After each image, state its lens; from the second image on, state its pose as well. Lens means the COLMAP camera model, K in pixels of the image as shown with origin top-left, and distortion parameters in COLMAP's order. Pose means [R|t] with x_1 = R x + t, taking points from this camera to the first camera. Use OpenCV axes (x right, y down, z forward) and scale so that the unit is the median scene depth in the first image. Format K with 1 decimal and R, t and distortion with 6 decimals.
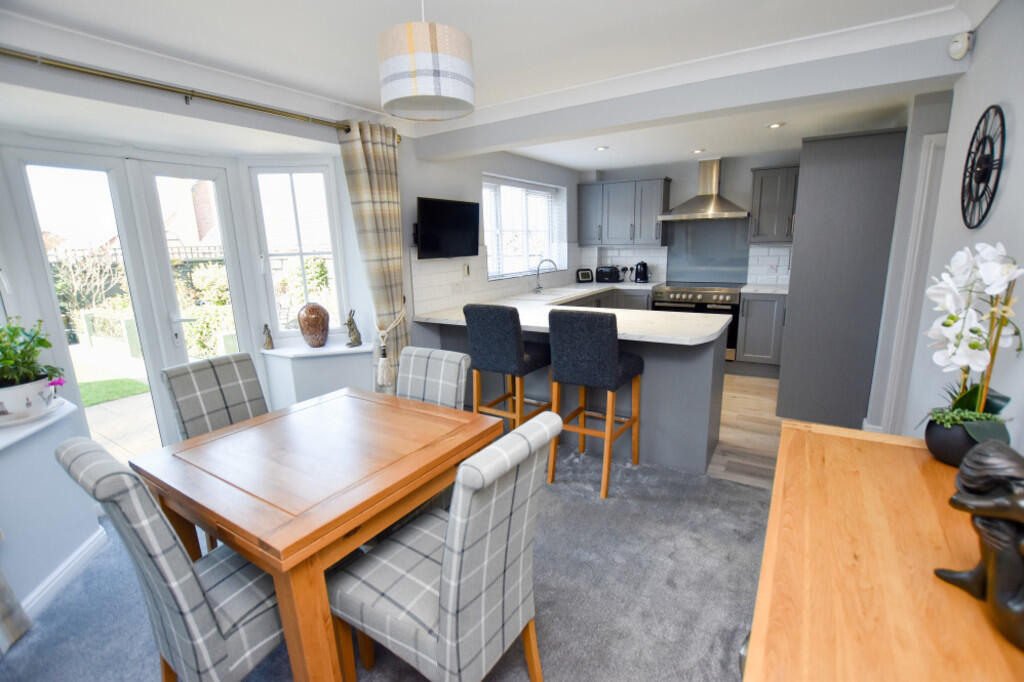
lens RADIAL K [[470.6, 0, 507.6], [0, 470.6, 343.5], [0, 0, 1]] dist [-0.018344, -0.000412]
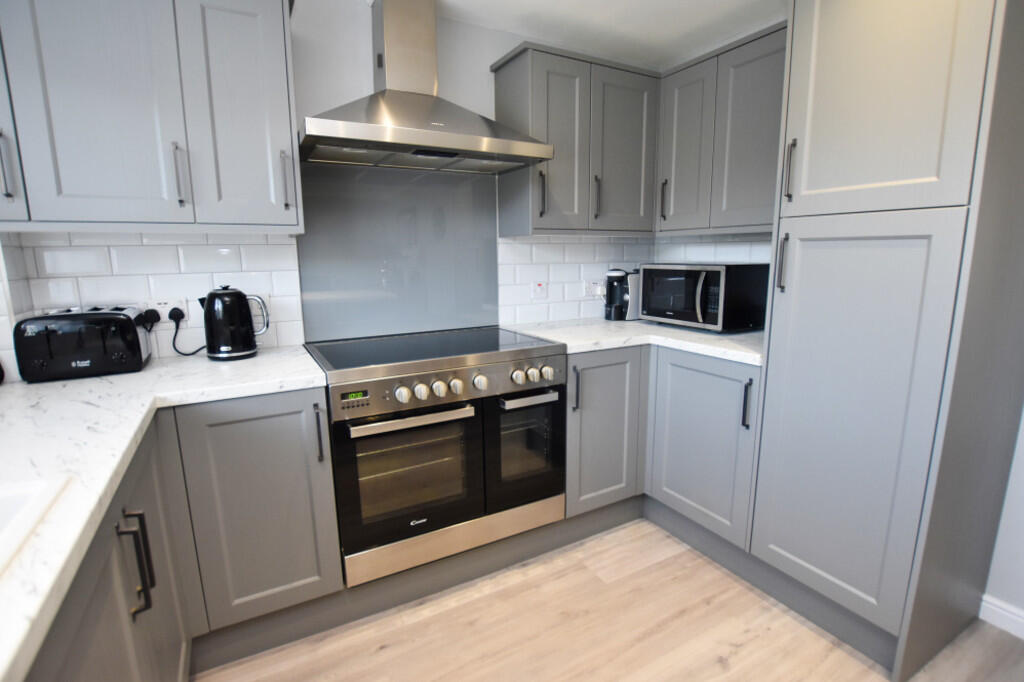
lens RADIAL K [[491.9, 0, 507.3], [0, 491.9, 344.0], [0, 0, 1]] dist [-0.020820, 0.000156]
pose [[0.477746, -0.133910, 0.868232, 0.104272], [0.185996, 0.981328, 0.049009, -0.124226], [-0.858583, 0.138073, 0.493732, 0.718743]]
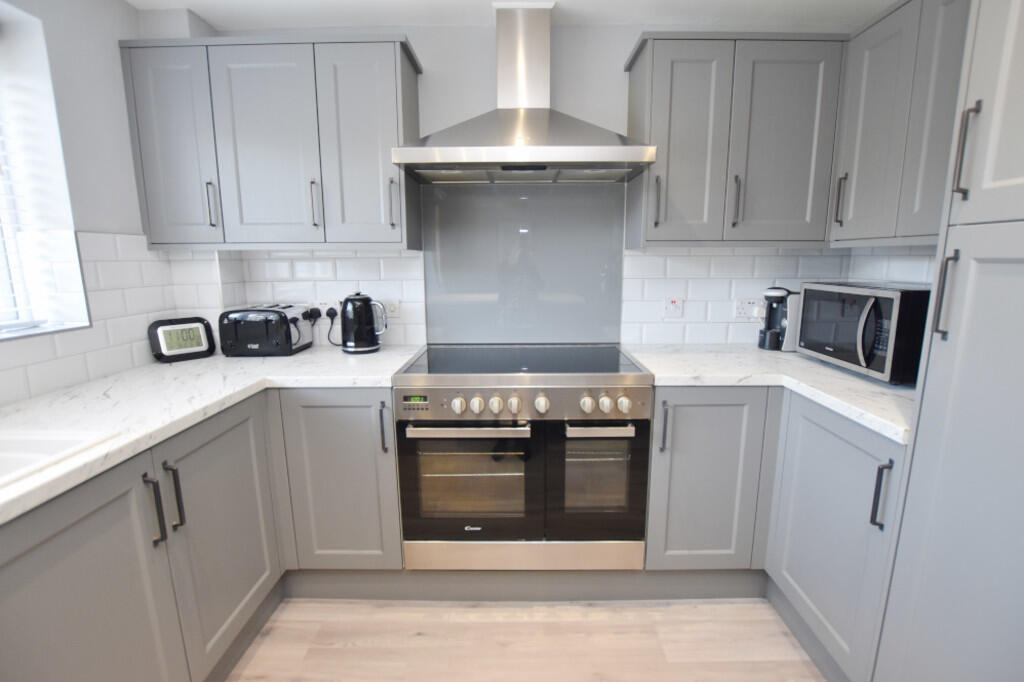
lens RADIAL K [[470.6, 0, 512.0], [0, 470.6, 344.8], [0, 0, 1]] dist [-0.018344, -0.000412]
pose [[0.847607, -0.070546, 0.525913, 0.200670], [0.094557, 0.995340, -0.018880, -0.120279], [-0.522131, 0.065731, 0.850329, 0.653378]]
